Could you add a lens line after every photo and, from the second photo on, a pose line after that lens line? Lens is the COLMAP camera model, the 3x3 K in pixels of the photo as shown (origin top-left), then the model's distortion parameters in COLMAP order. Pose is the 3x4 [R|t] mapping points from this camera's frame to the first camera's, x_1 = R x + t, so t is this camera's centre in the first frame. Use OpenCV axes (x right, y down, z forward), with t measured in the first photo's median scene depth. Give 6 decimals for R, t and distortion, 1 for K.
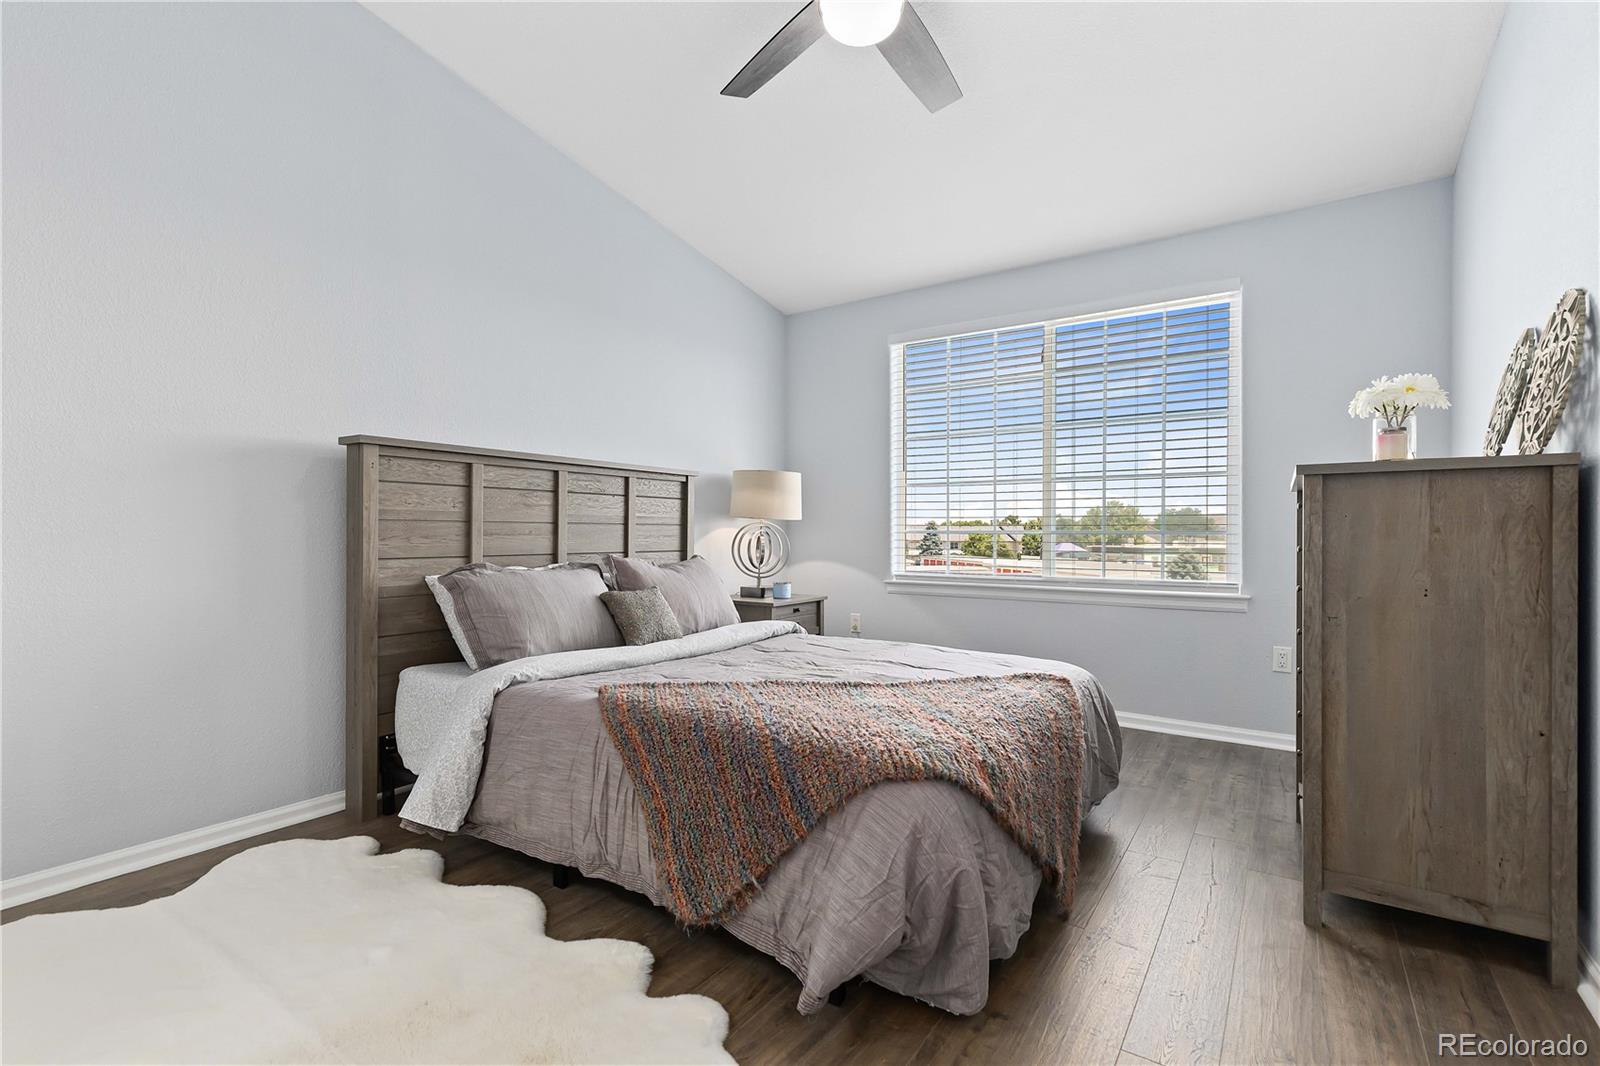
lens RADIAL K [[724.1, 0, 800.0], [0, 724.1, 535.3], [0, 0, 1]] dist [0.009590, -0.002546]
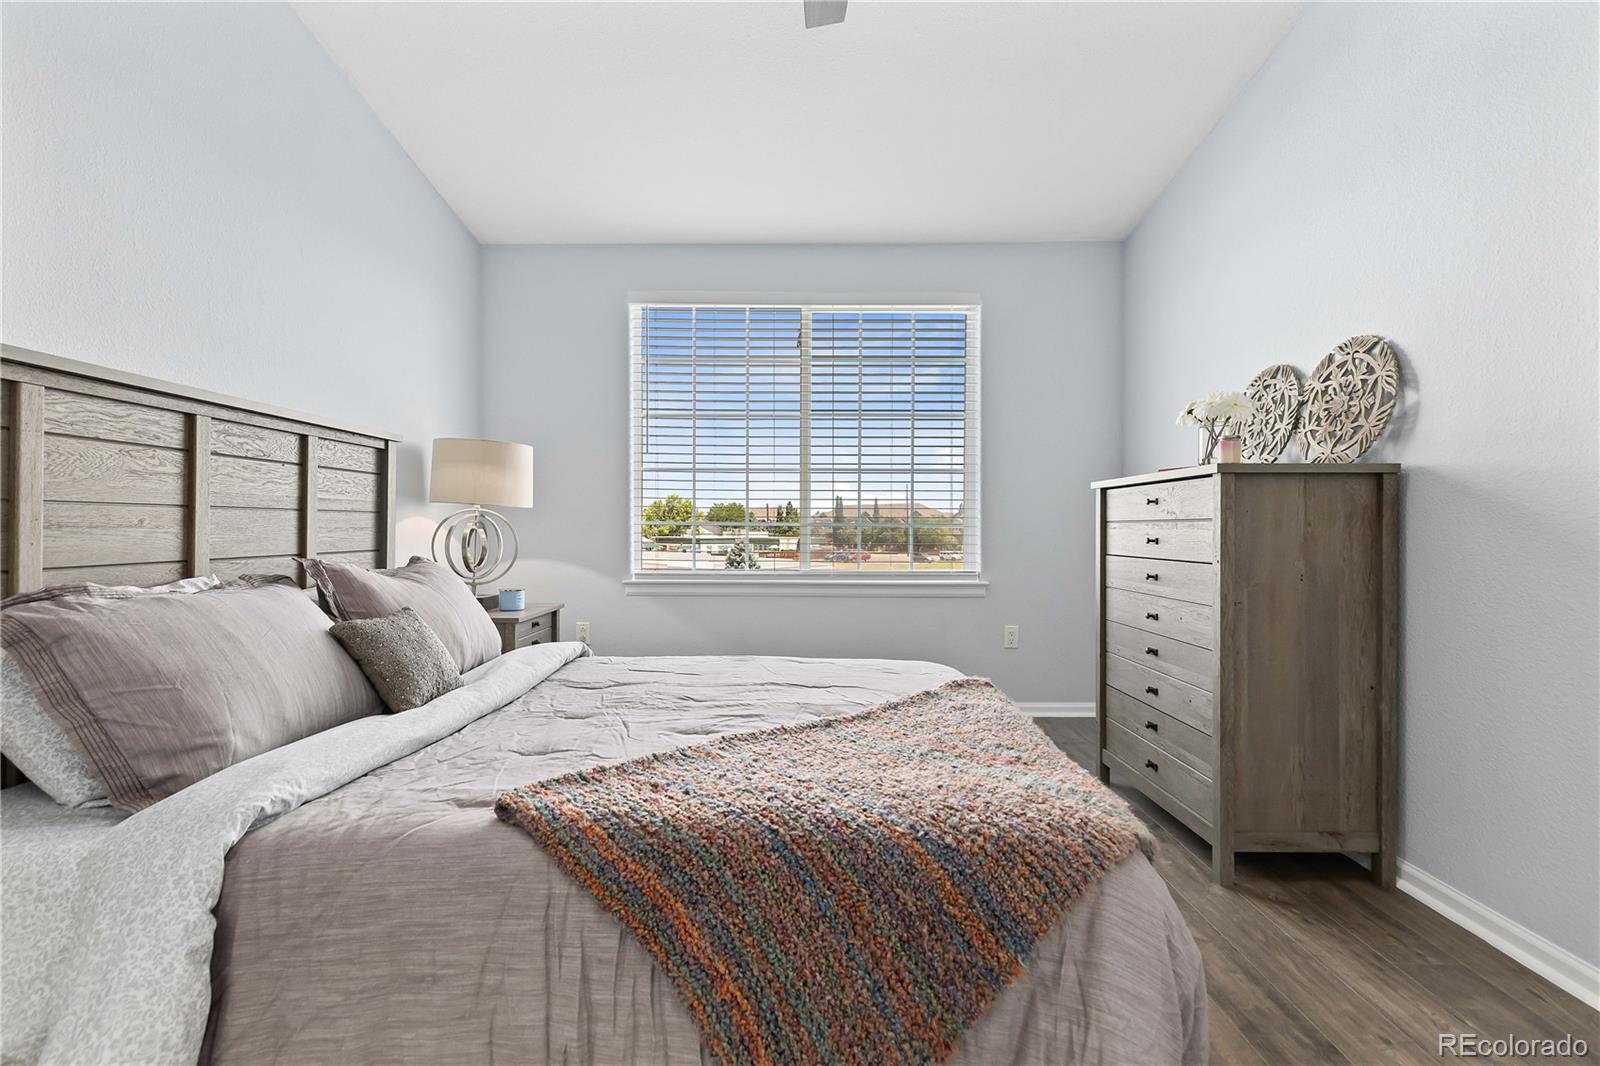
lens RADIAL K [[724.1, 0, 809.3], [0, 724.1, 528.0], [0, 0, 1]] dist [0.009590, -0.002546]
pose [[0.834757, -0.000143, 0.550619, -0.267620], [-0.000774, 0.999999, 0.001432, -0.001035], [-0.550619, -0.001621, 0.834755, 0.278899]]
